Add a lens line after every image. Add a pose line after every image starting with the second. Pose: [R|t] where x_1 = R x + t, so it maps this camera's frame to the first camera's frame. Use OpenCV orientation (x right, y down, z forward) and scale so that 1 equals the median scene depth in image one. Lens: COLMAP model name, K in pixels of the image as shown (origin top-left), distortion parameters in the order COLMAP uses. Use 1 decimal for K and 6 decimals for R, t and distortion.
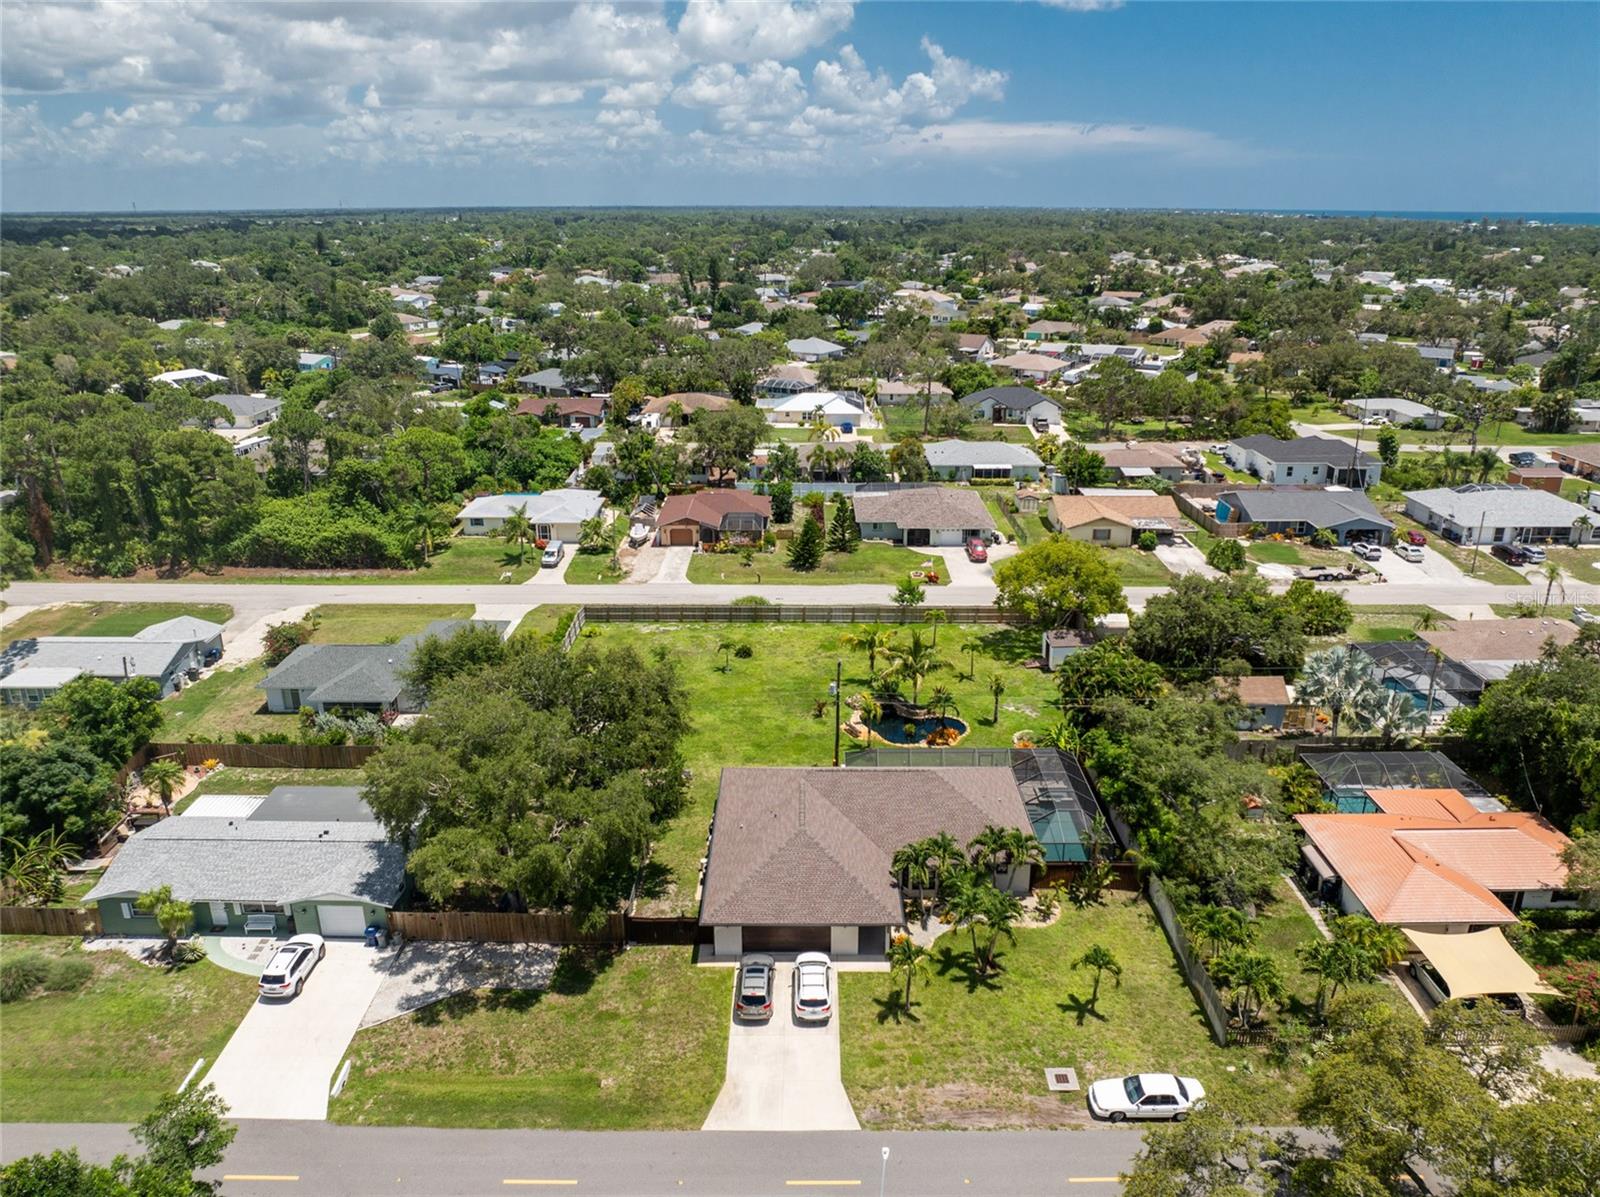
lens RADIAL K [[1143.0, 0, 806.4], [0, 1143.0, 567.6], [0, 0, 1]] dist [-0.045814, 0.016070]
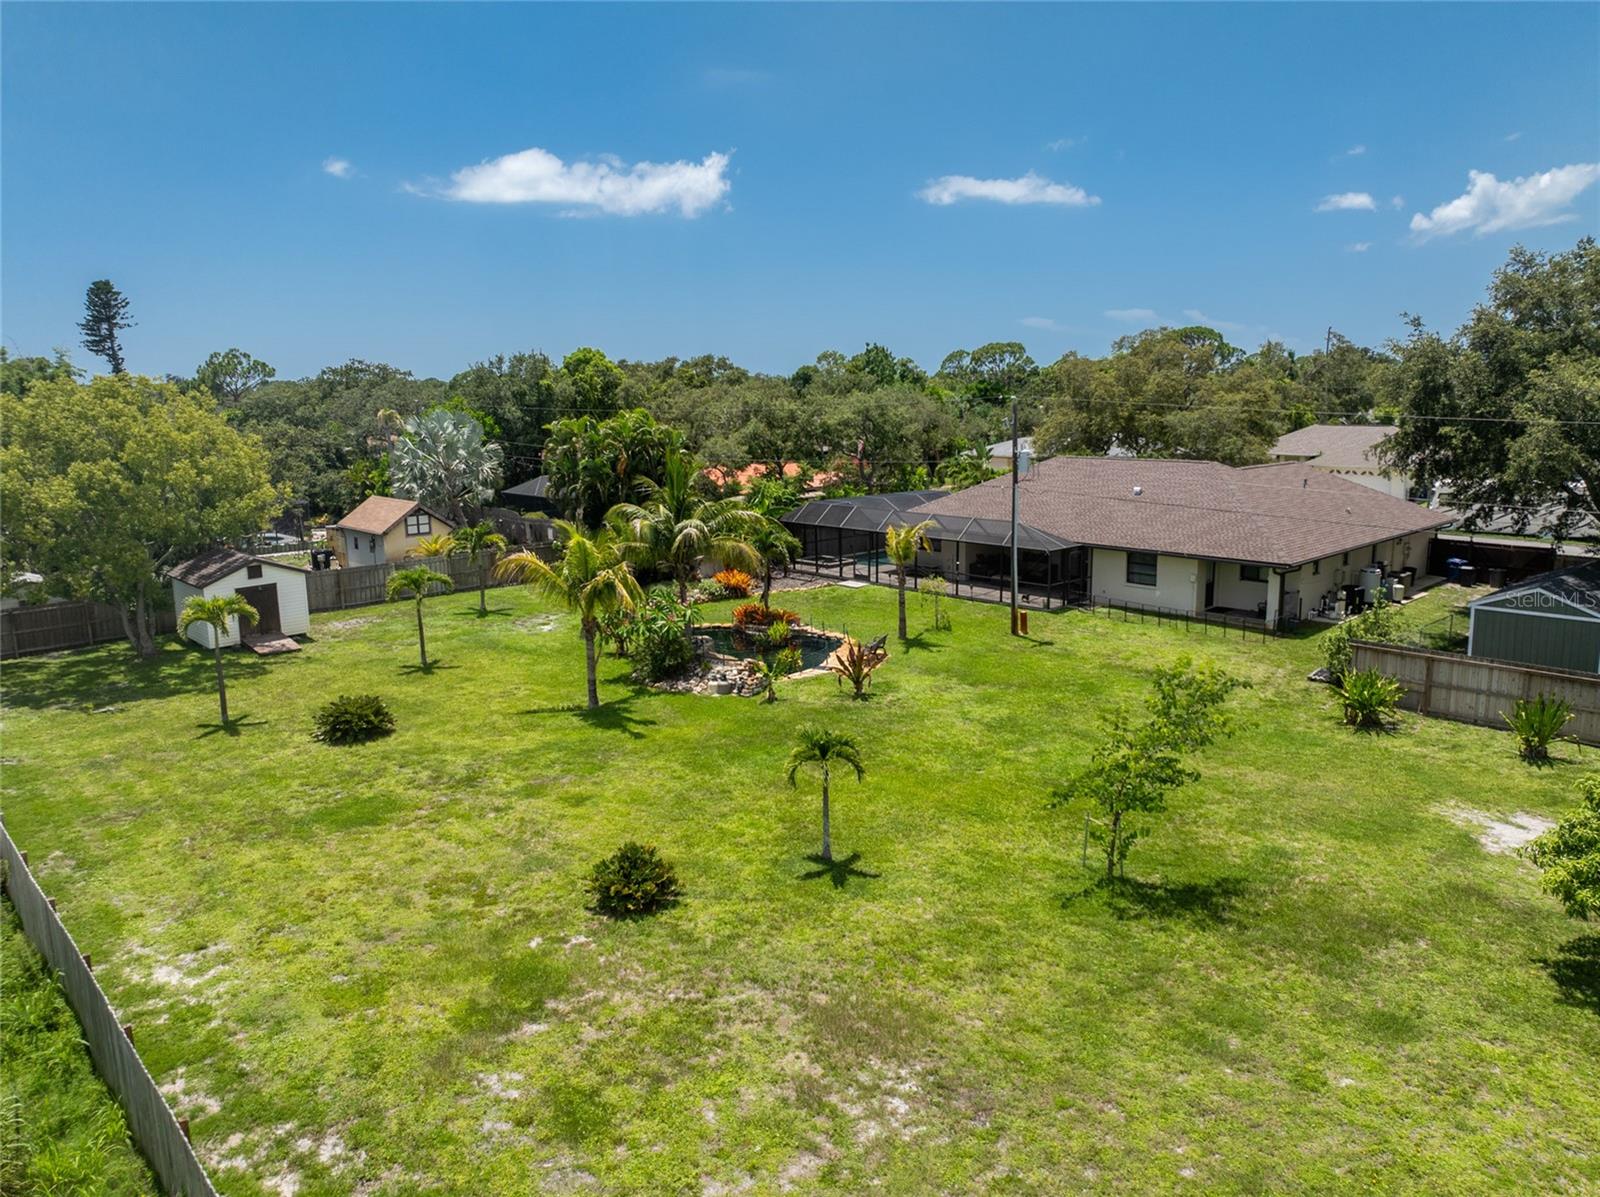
lens RADIAL K [[1143.0, 0, 802.1], [0, 1143.0, 611.6], [0, 0, 1]] dist [-0.045814, 0.016070]
pose [[-0.687221, -0.132373, 0.714286, -0.173718], [0.232208, 0.891644, 0.388651, -0.031878], [-0.688337, 0.432952, -0.582018, 0.883130]]
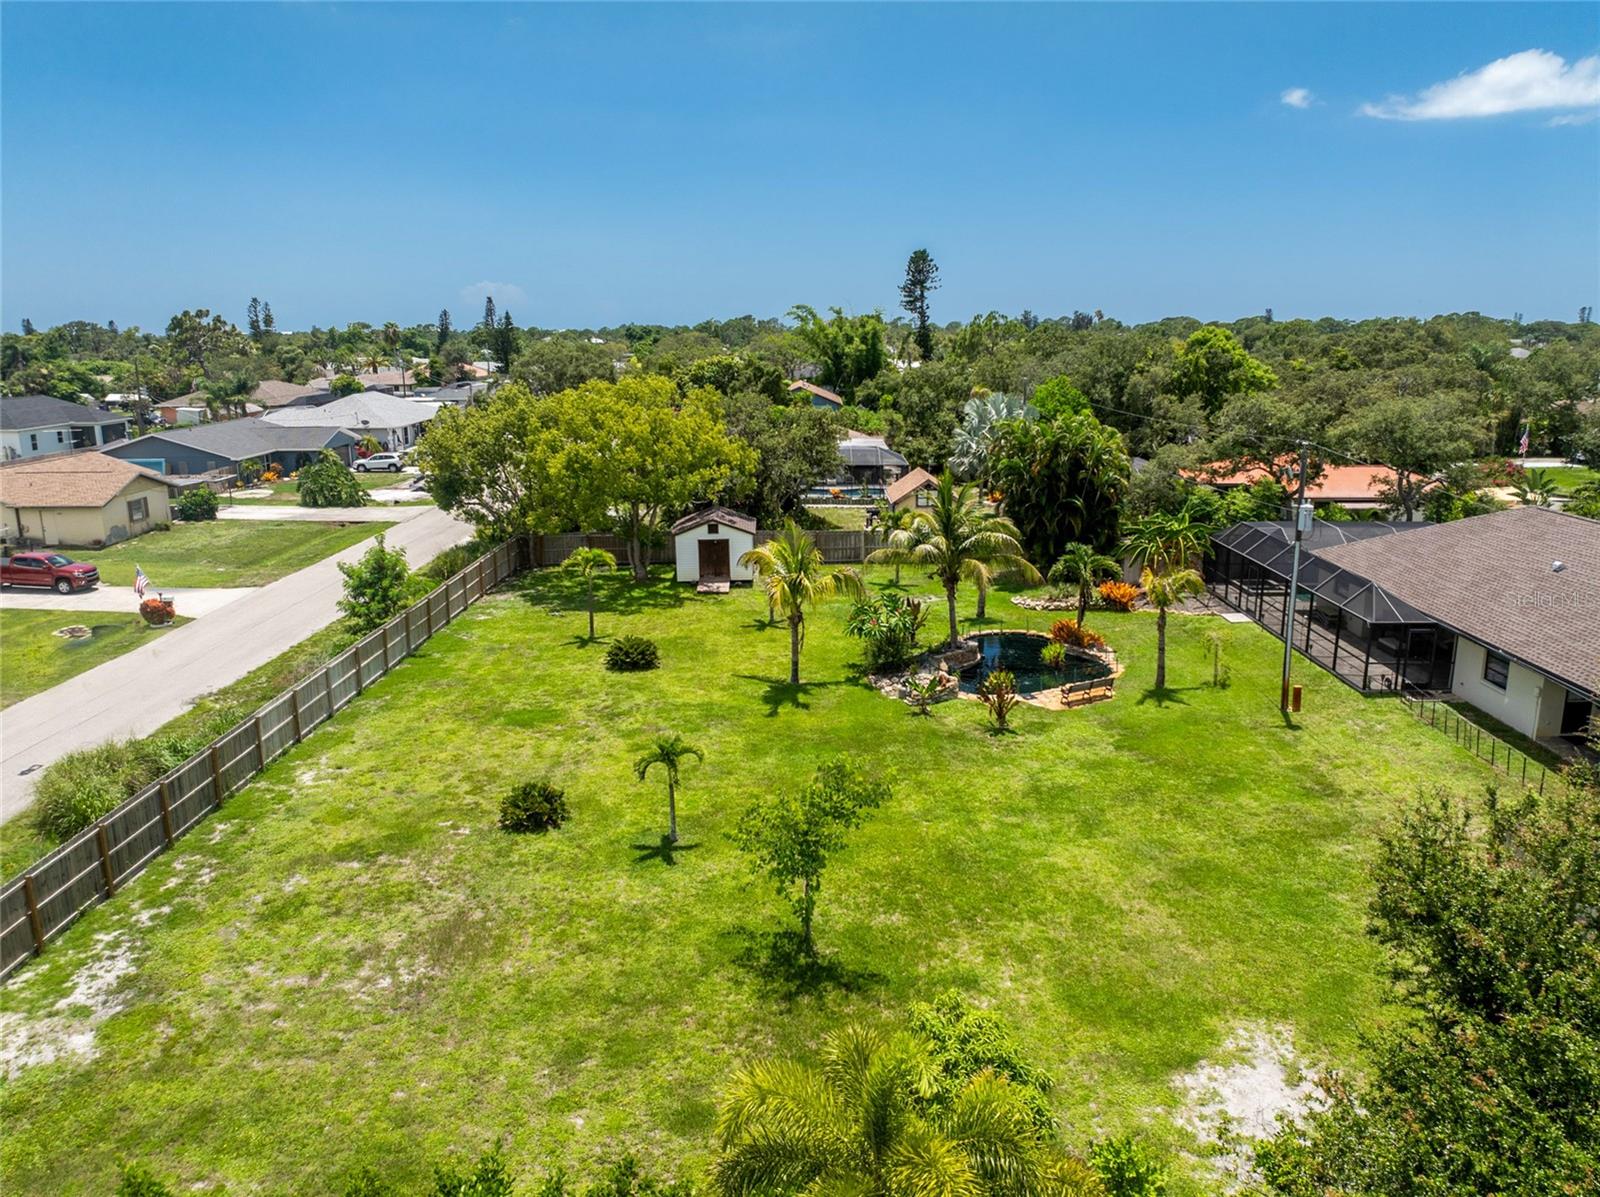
lens RADIAL K [[1143.0, 0, 795.4], [0, 1143.0, 584.9], [0, 0, 1]] dist [-0.045814, 0.016070]
pose [[0.009265, -0.220353, 0.975376, -0.258313], [0.308603, 0.928435, 0.206817, -0.012105], [-0.951146, 0.299088, 0.076604, 0.740202]]
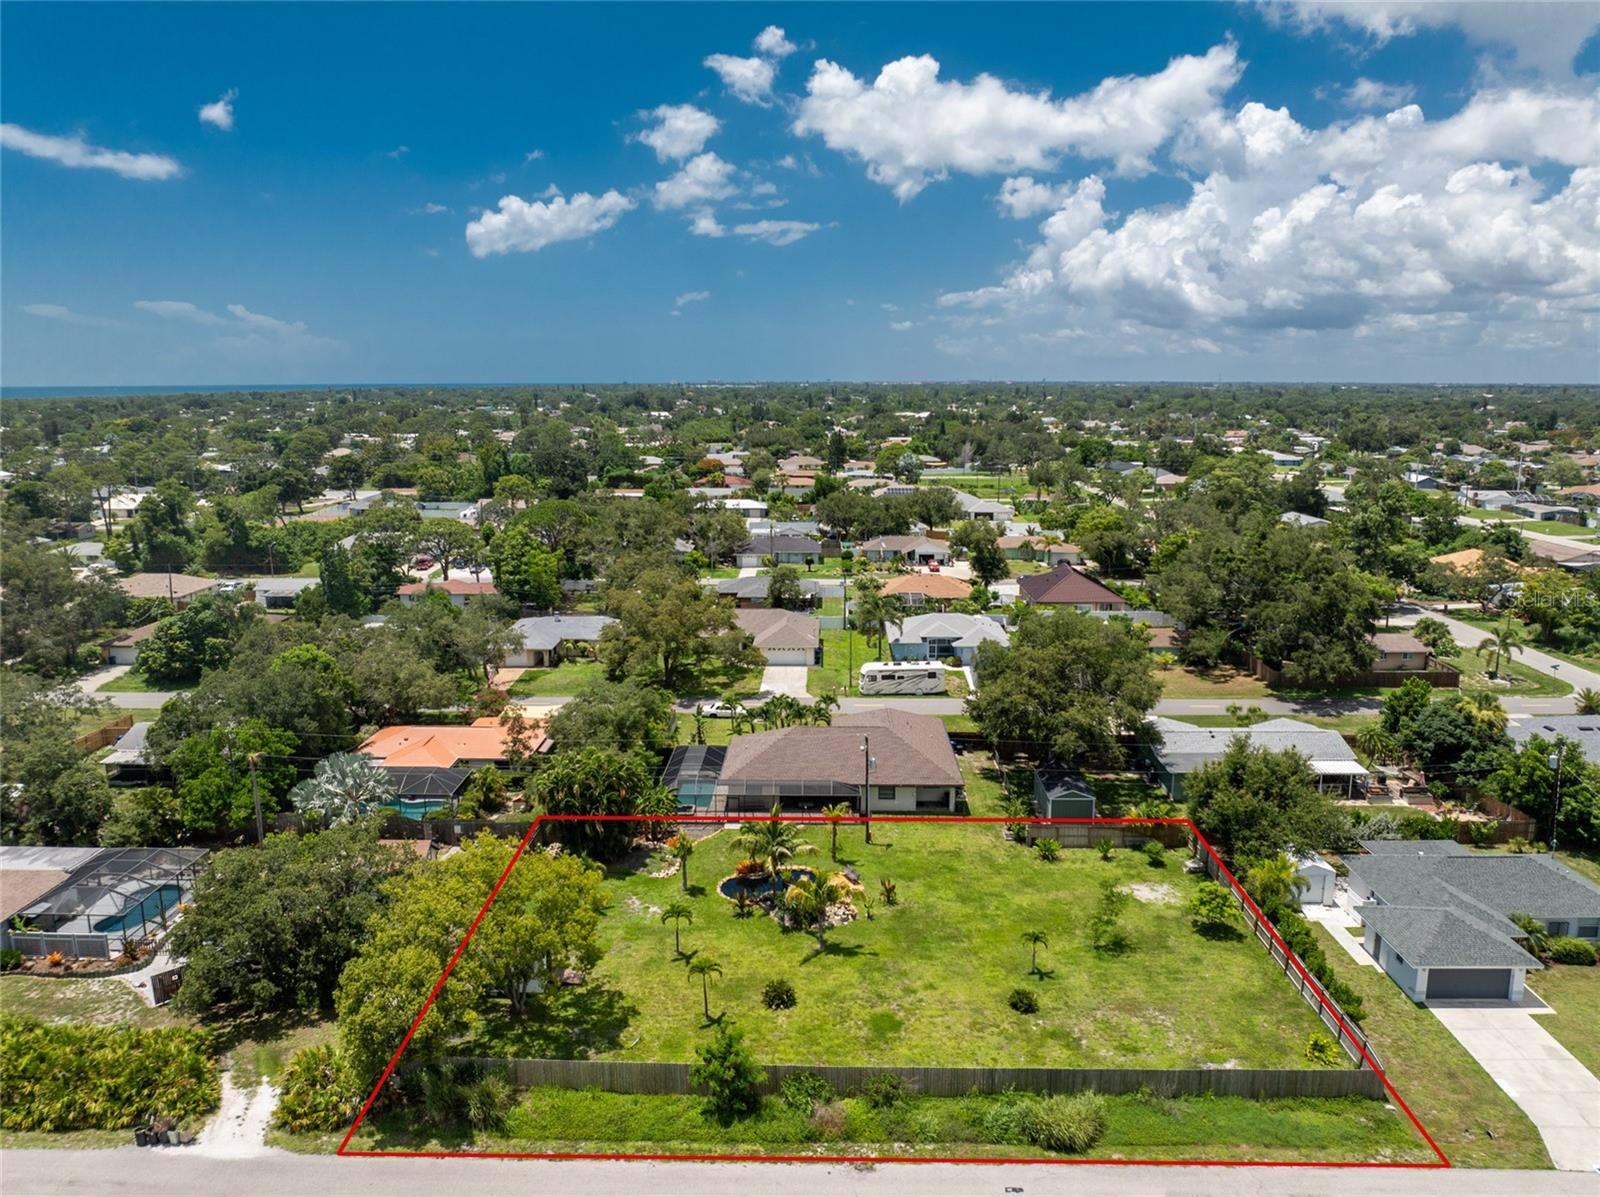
lens RADIAL K [[1143.0, 0, 806.2], [0, 1143.0, 597.7], [0, 0, 1]] dist [-0.045814, 0.016070]
pose [[-0.999855, -0.001841, 0.016932, 0.042345], [0.006463, 0.878762, 0.477217, -0.335929], [-0.015758, 0.477257, -0.878623, 1.178709]]
